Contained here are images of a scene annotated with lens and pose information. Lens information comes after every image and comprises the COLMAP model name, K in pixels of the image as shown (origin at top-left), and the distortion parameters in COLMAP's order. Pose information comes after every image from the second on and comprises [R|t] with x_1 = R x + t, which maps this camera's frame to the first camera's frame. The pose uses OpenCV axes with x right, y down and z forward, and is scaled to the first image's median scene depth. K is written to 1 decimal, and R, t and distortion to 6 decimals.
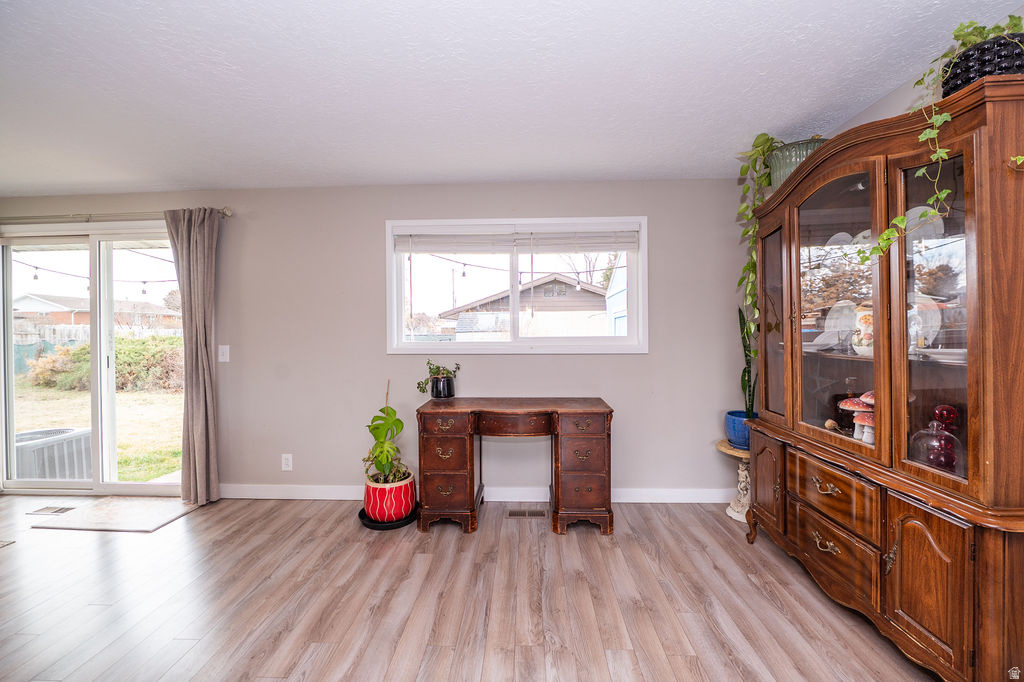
lens RADIAL K [[412.5, 0, 517.5], [0, 412.5, 335.5], [0, 0, 1]] dist [-0.008293, -0.002179]
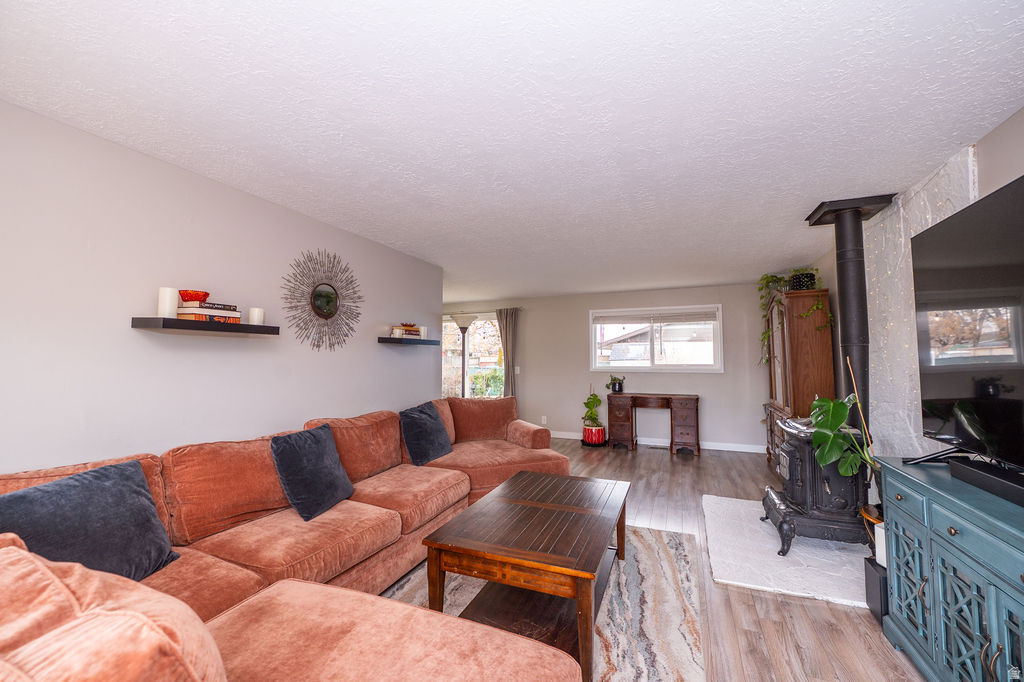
lens RADIAL K [[412.5, 0, 514.7], [0, 412.5, 334.5], [0, 0, 1]] dist [-0.008293, -0.002179]
pose [[0.934682, -0.016982, -0.355079, 0.091530], [-0.008083, 0.997585, -0.068986, 0.003835], [0.355393, 0.067350, 0.932287, -1.276529]]
